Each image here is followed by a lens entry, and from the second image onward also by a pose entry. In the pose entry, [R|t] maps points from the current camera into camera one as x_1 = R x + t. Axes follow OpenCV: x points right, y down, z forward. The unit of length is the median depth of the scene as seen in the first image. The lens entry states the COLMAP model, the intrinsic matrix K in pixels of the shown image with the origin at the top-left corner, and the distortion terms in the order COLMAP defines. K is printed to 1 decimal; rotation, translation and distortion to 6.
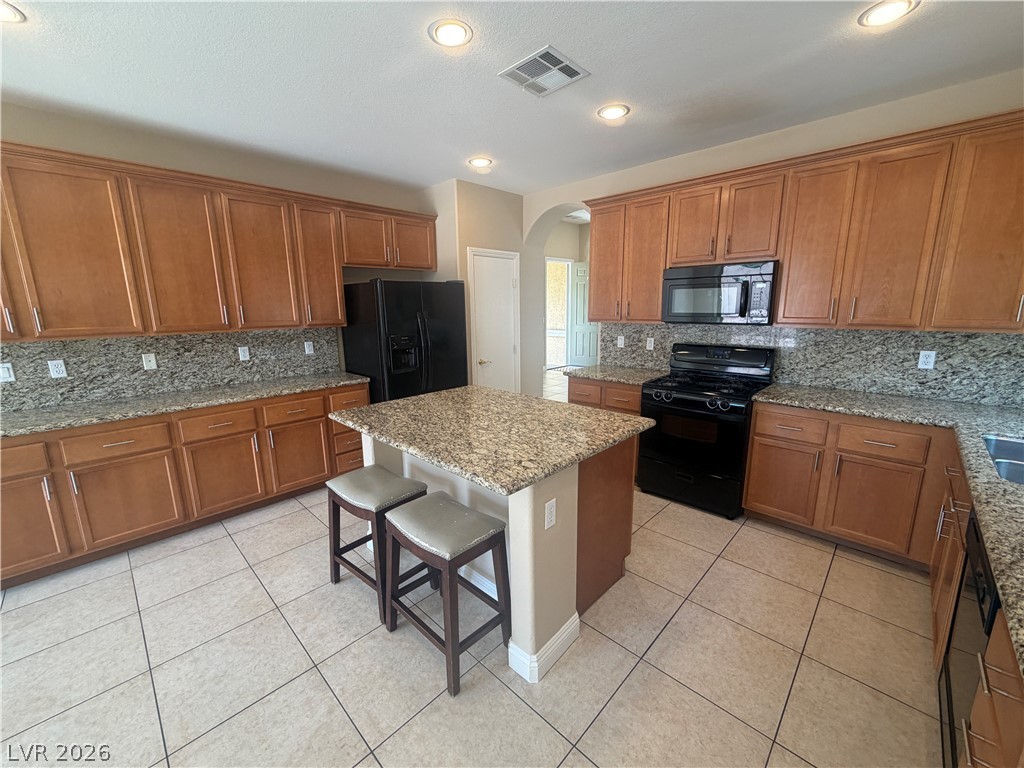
lens RADIAL K [[407.3, 0, 510.1], [0, 407.3, 383.9], [0, 0, 1]] dist [-0.001398, 0.000309]
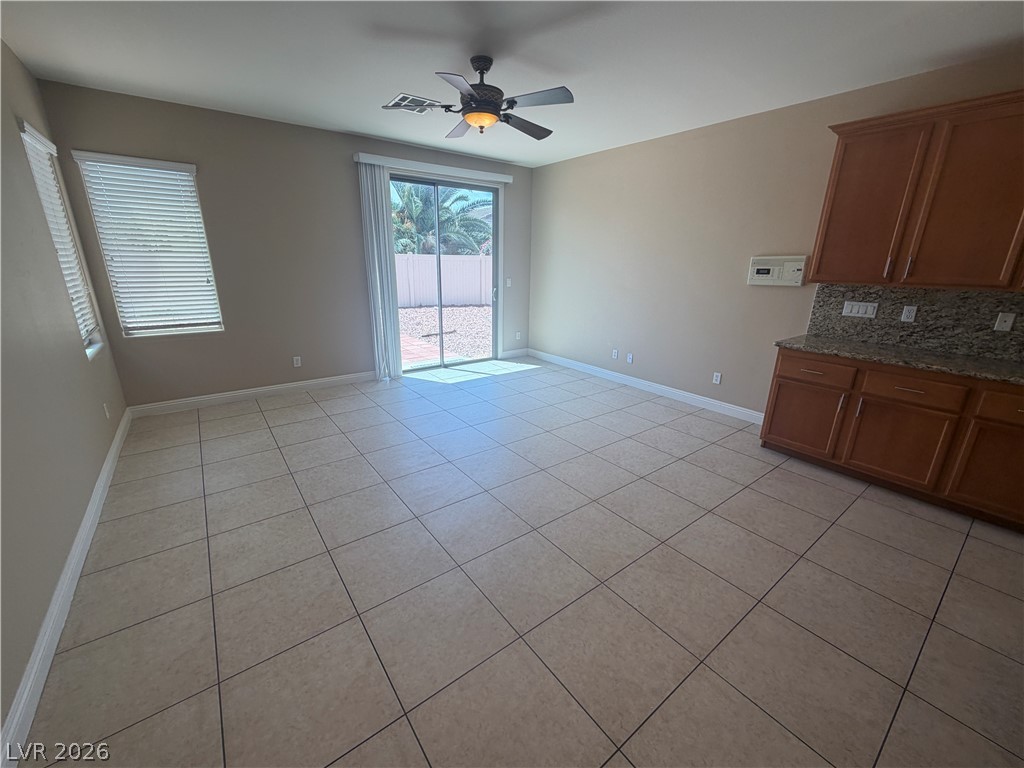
lens RADIAL K [[407.3, 0, 509.6], [0, 407.3, 384.6], [0, 0, 1]] dist [-0.001398, 0.000309]
pose [[-0.160176, 0.297773, -0.941103, 0.169190], [-0.202459, 0.923232, 0.326577, -0.000485], [0.966103, 0.242845, -0.087593, 0.082872]]
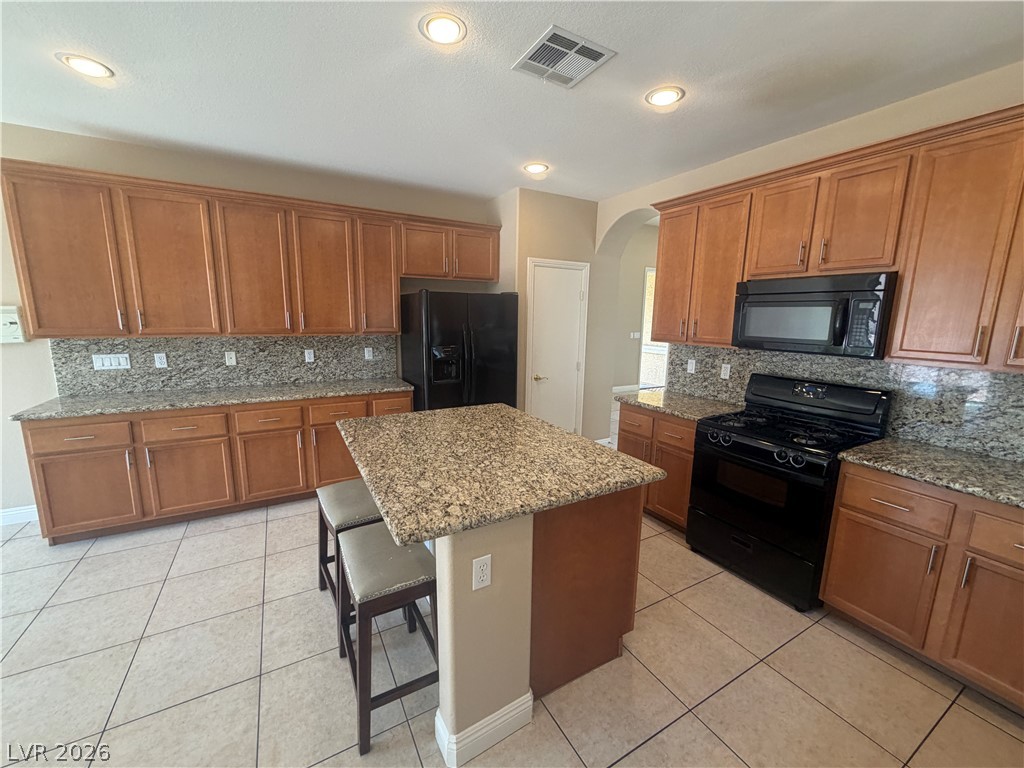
lens RADIAL K [[407.3, 0, 510.6], [0, 407.3, 384.1], [0, 0, 1]] dist [-0.001398, 0.000309]
pose [[0.959086, 0.075853, -0.272764, 0.213633], [-0.082429, 0.996516, -0.012716, -0.036822], [0.270849, 0.034679, 0.961997, 0.118327]]
